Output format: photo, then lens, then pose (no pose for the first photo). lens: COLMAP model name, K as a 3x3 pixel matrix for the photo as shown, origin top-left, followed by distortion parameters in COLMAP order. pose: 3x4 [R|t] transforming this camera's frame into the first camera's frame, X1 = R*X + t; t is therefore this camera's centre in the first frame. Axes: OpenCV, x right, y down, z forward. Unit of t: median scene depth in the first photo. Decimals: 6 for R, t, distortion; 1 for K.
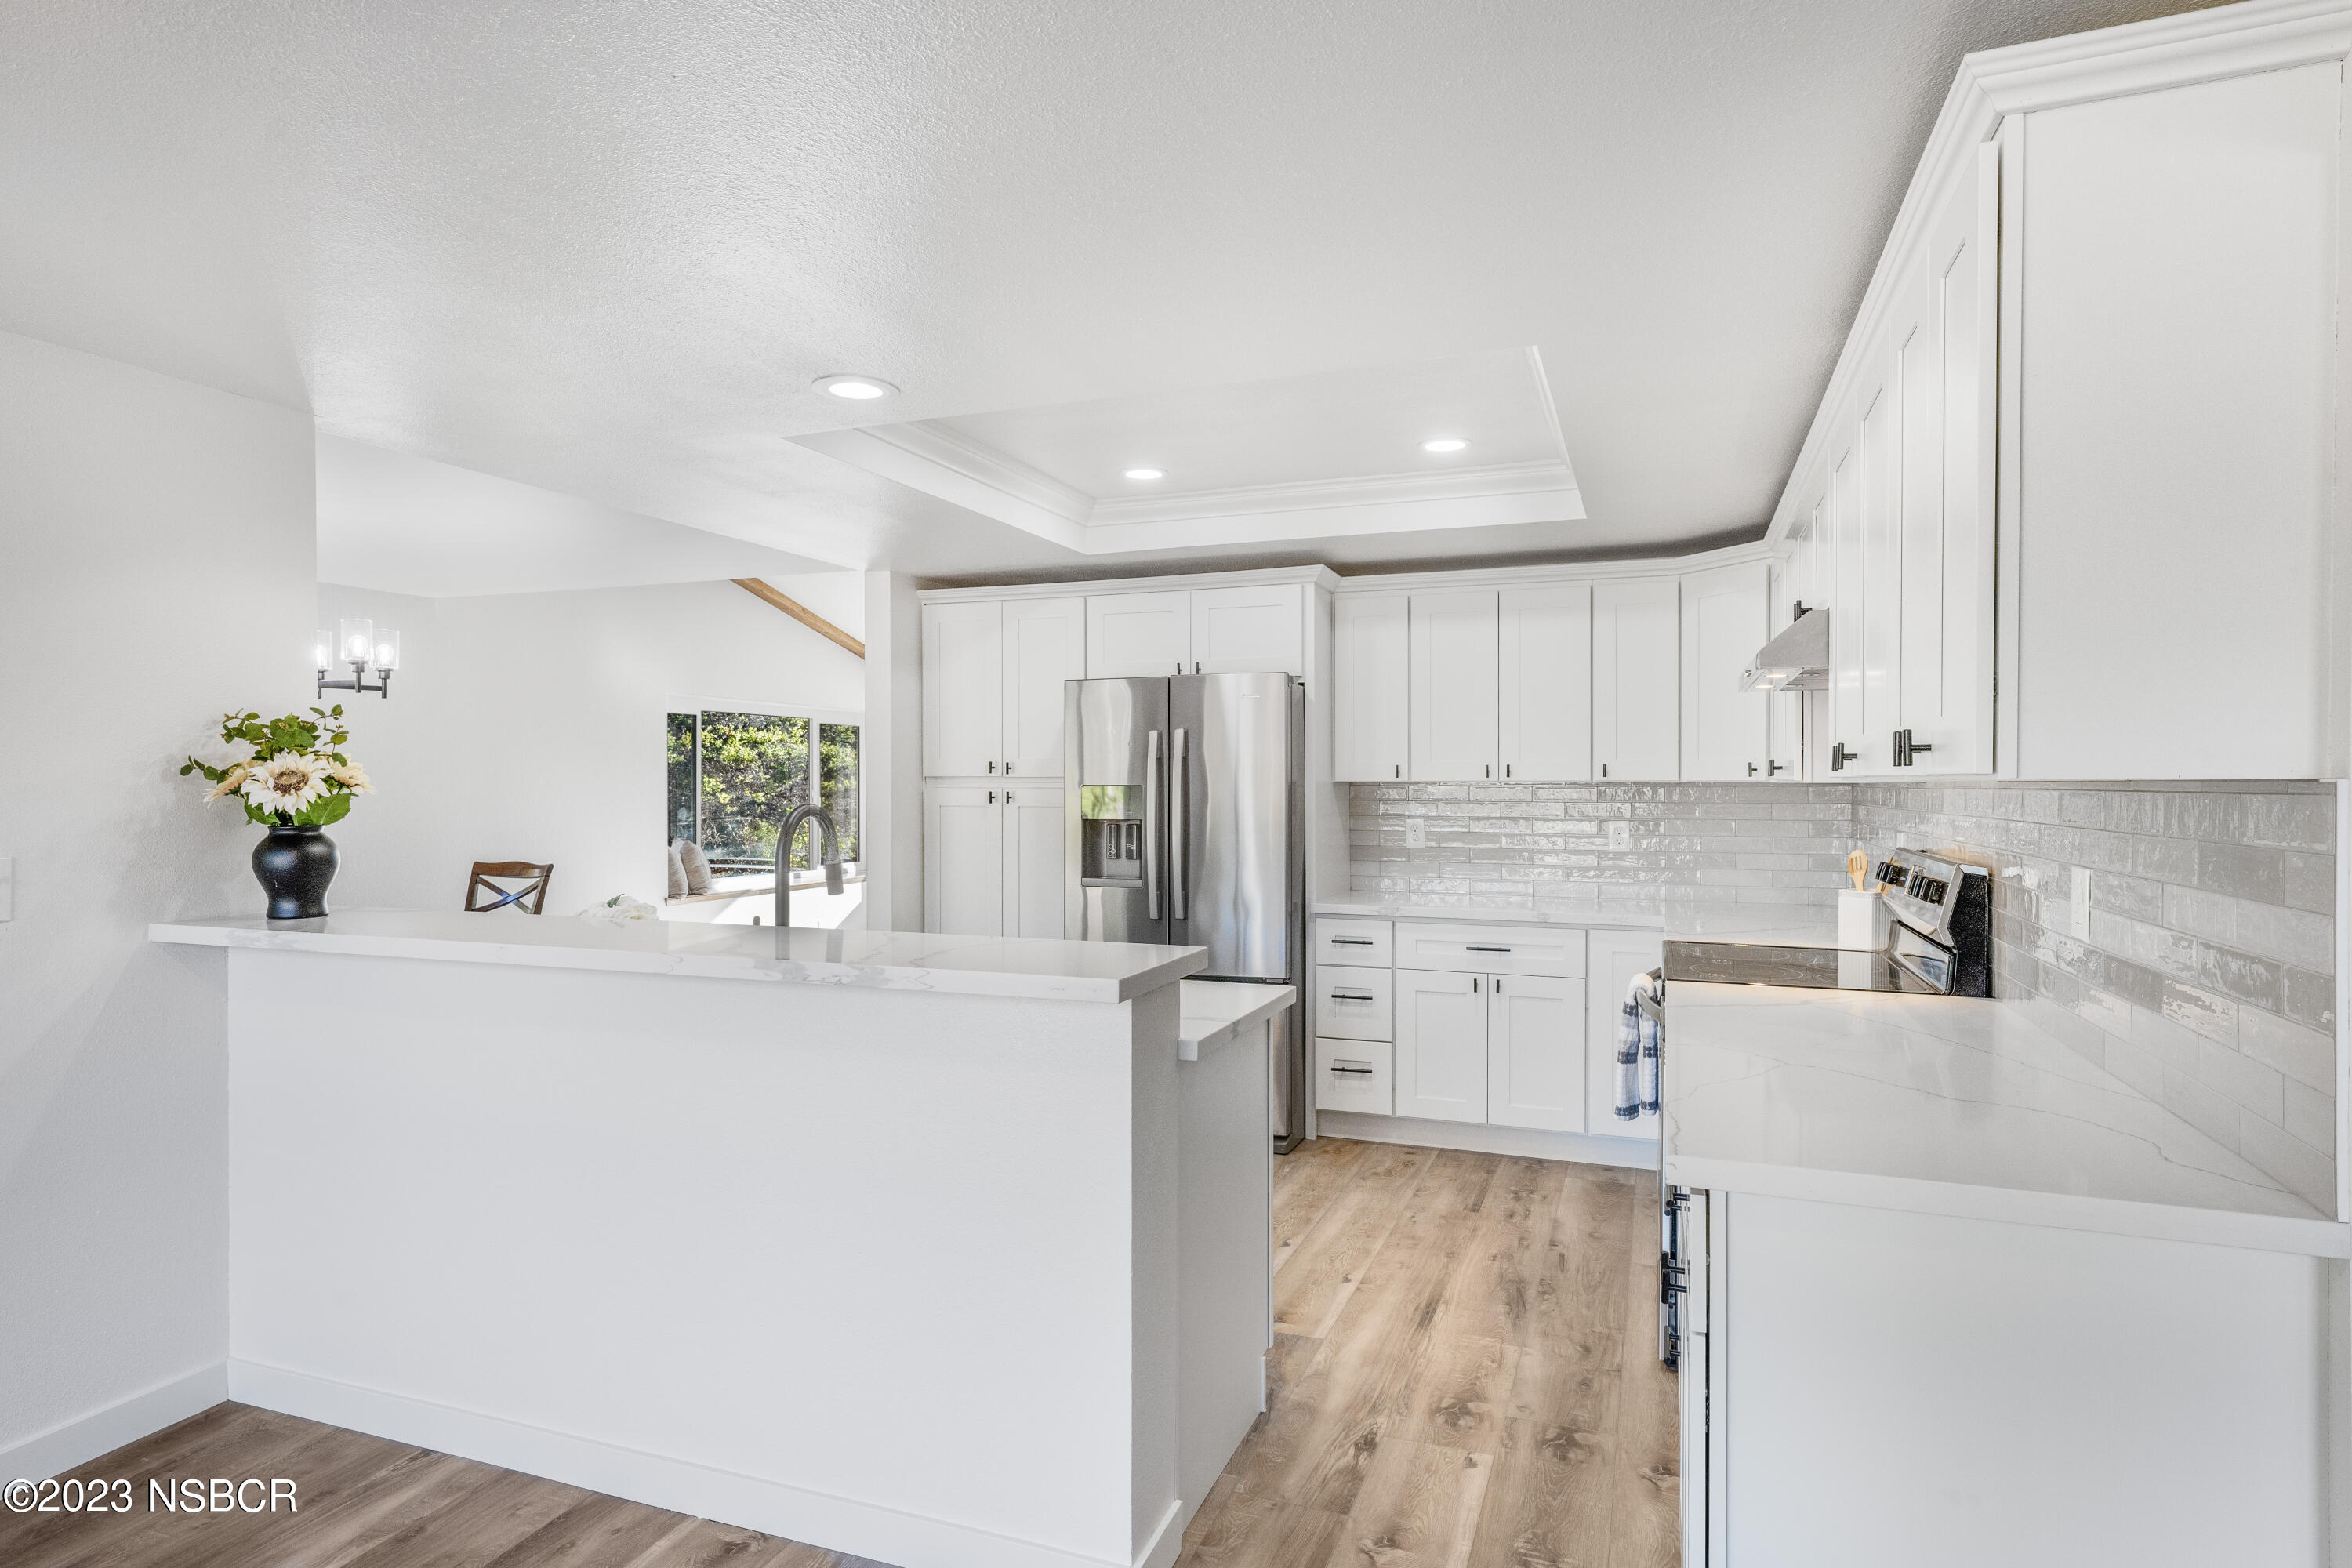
lens RADIAL K [[1270.2, 0, 1175.6], [0, 1270.2, 785.5], [0, 0, 1]] dist [0.005778, 0.001442]
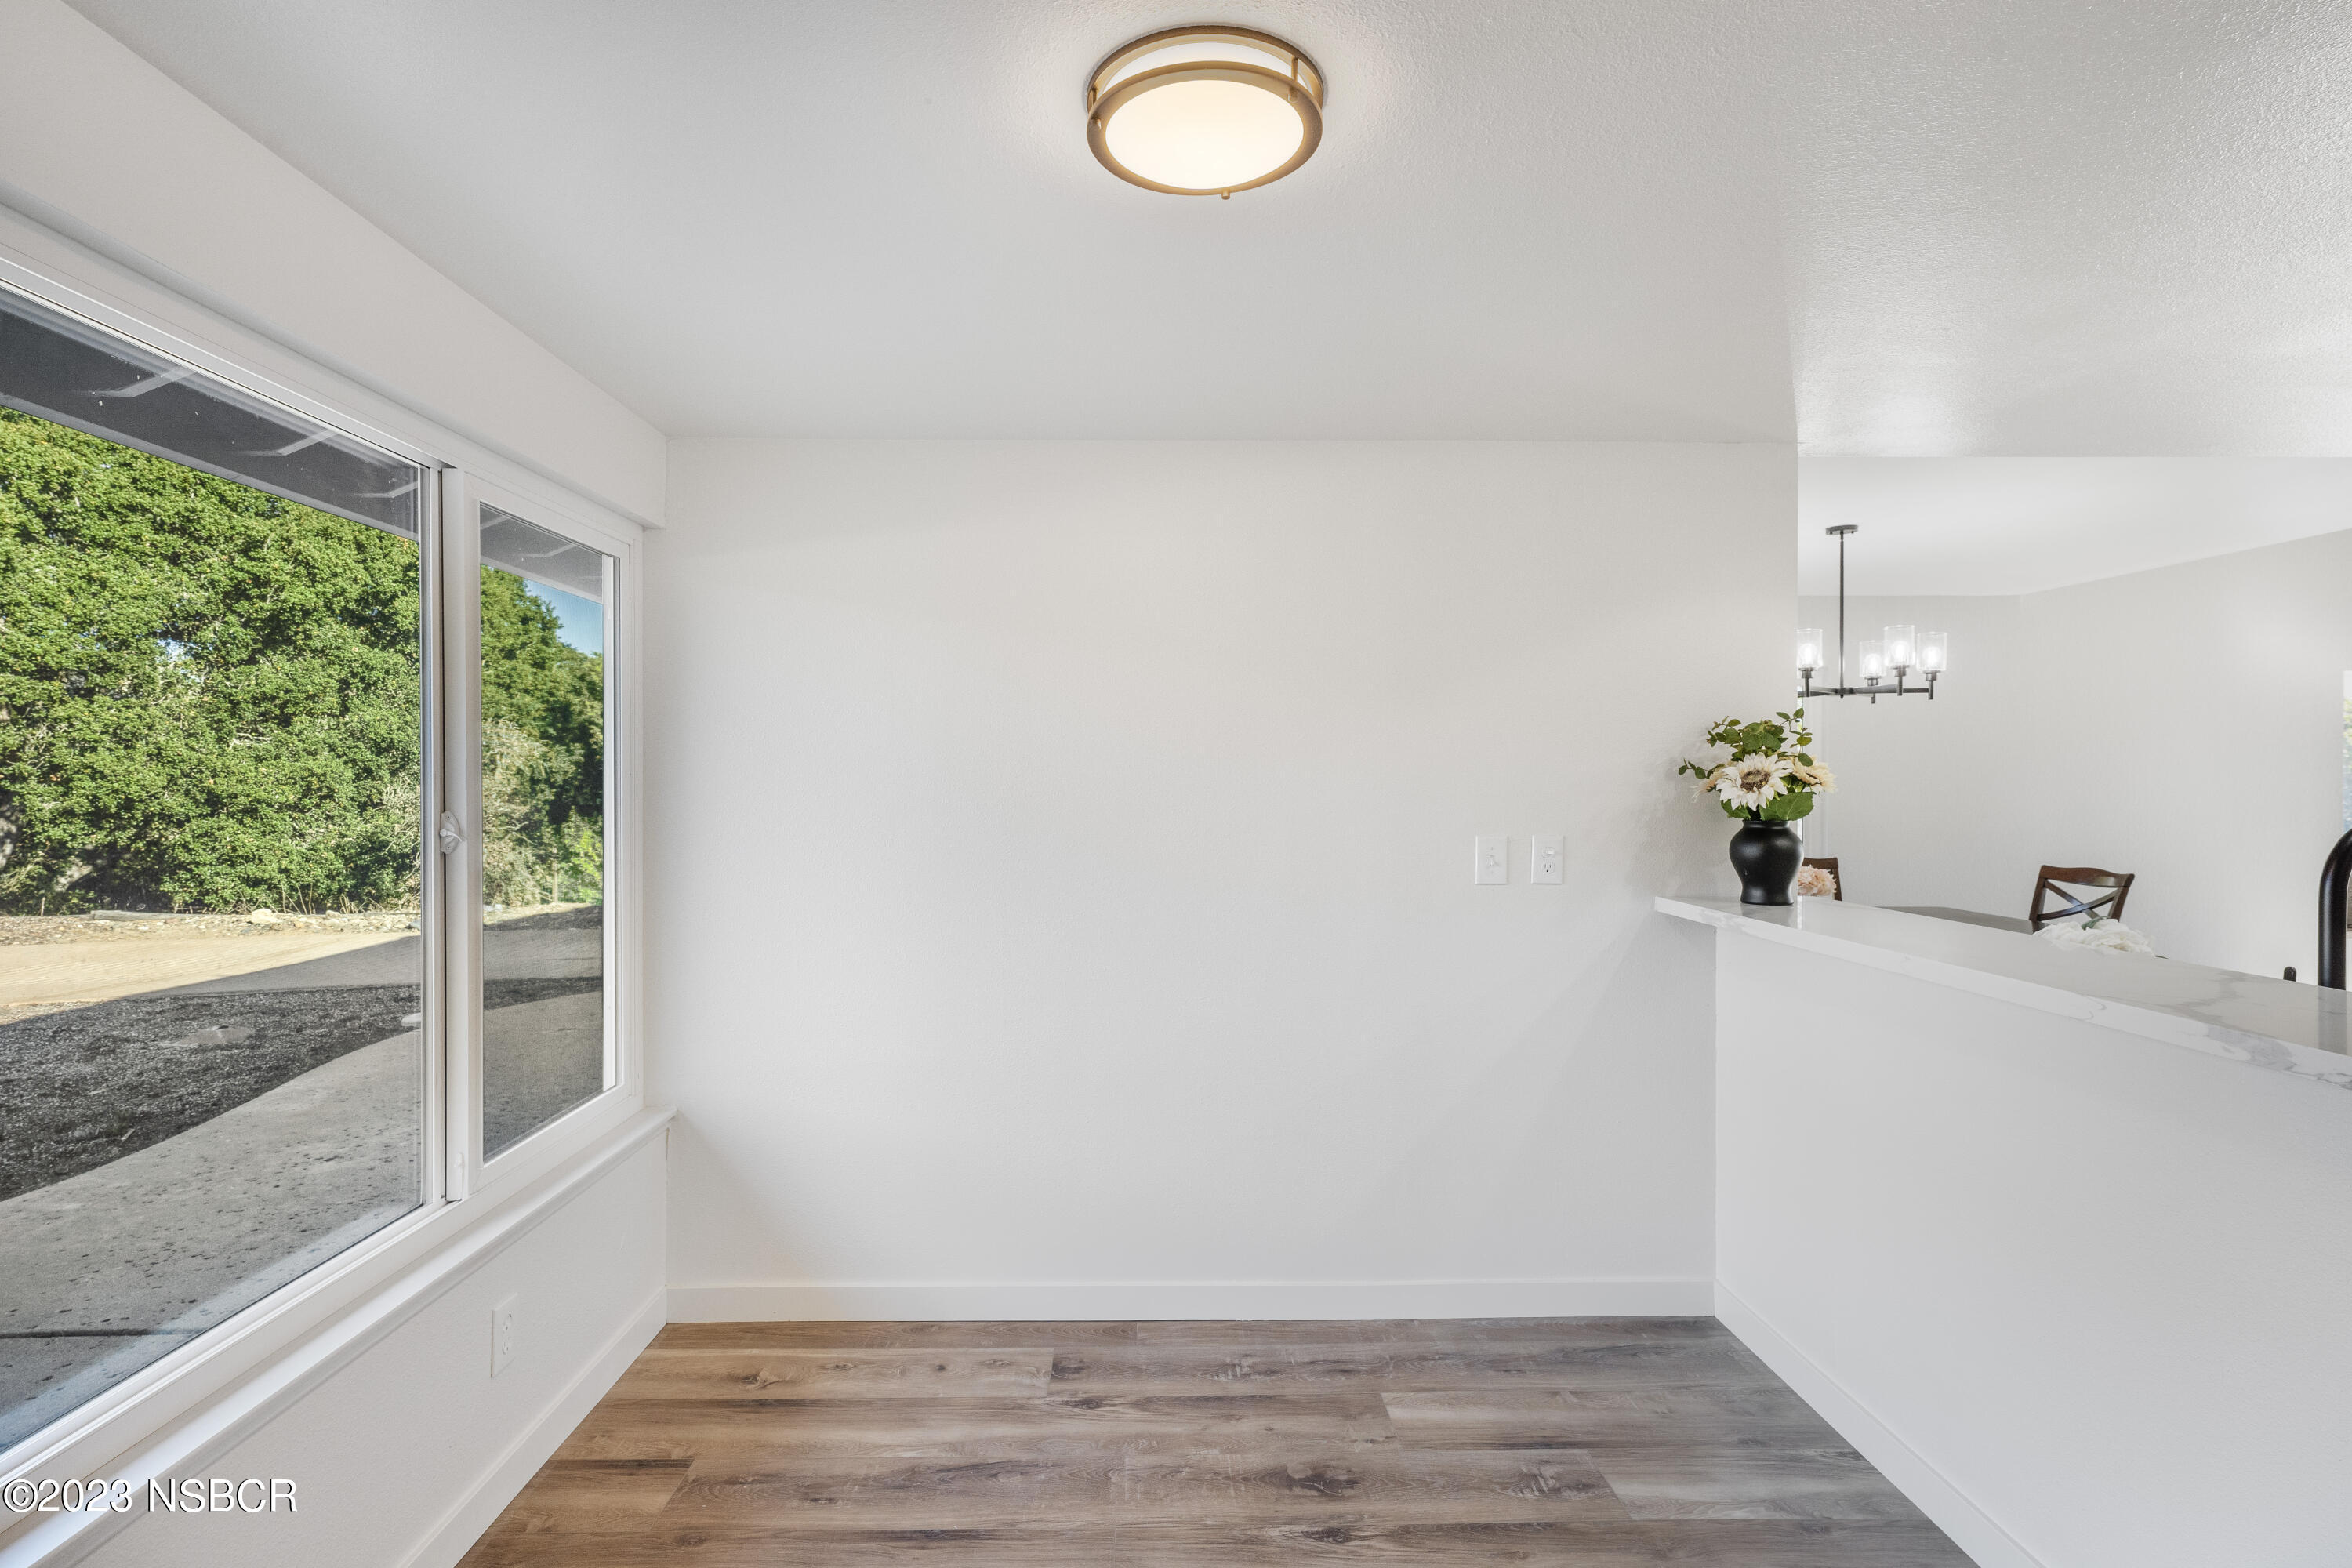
lens RADIAL K [[1165.1, 0, 1169.6], [0, 1165.1, 776.4], [0, 0, 1]] dist [-0.000807, 0.000919]
pose [[0.359376, -0.000142, -0.933193, 0.062947], [-0.006198, 0.999978, -0.002539, -0.000638], [0.933172, 0.006697, 0.359367, 0.159440]]
